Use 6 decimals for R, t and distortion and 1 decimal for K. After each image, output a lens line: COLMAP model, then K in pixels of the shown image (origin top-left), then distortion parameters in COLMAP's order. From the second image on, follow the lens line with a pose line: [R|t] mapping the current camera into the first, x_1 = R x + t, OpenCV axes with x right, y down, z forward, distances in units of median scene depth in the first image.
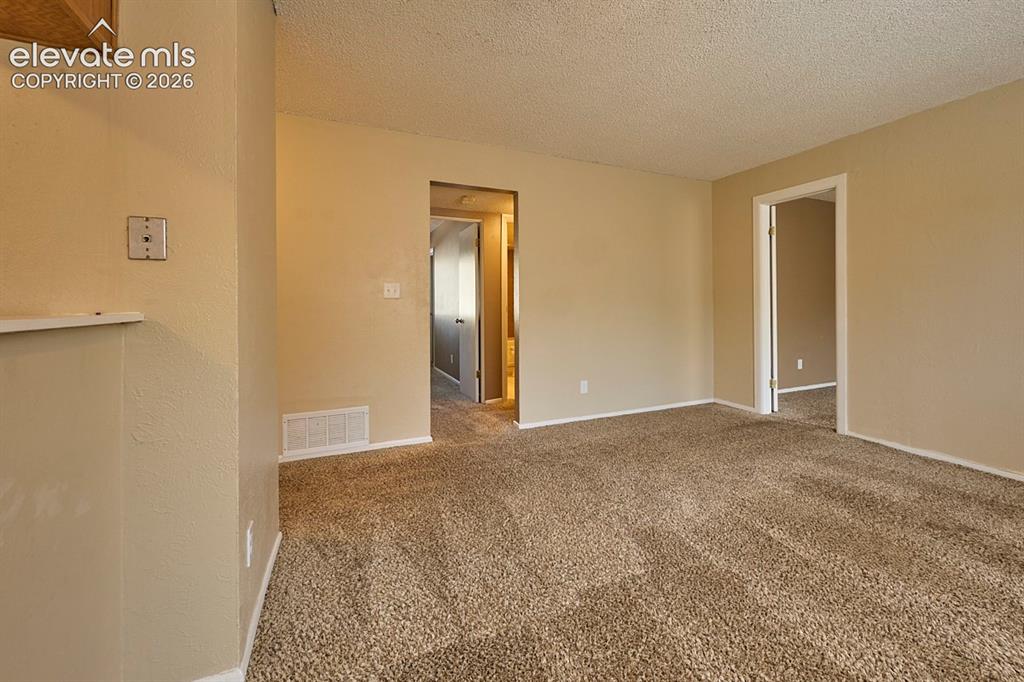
lens RADIAL K [[433.3, 0, 552.9], [0, 433.3, 324.3], [0, 0, 1]] dist [0.000849, 0.000312]
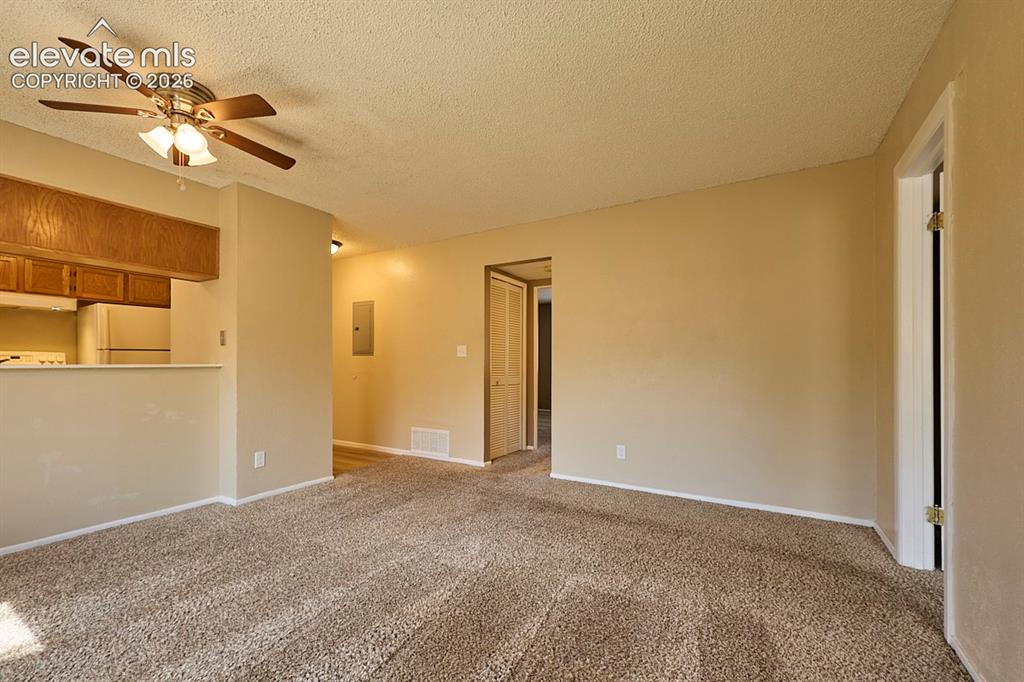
lens RADIAL K [[426.0, 0, 489.6], [0, 426.0, 359.9], [0, 0, 1]] dist [0.000317, 0.000296]
pose [[0.512539, -0.004186, -0.858654, 0.869416], [-0.039459, 0.998817, -0.028422, -0.015010], [0.857757, 0.048449, 0.511767, 0.366789]]
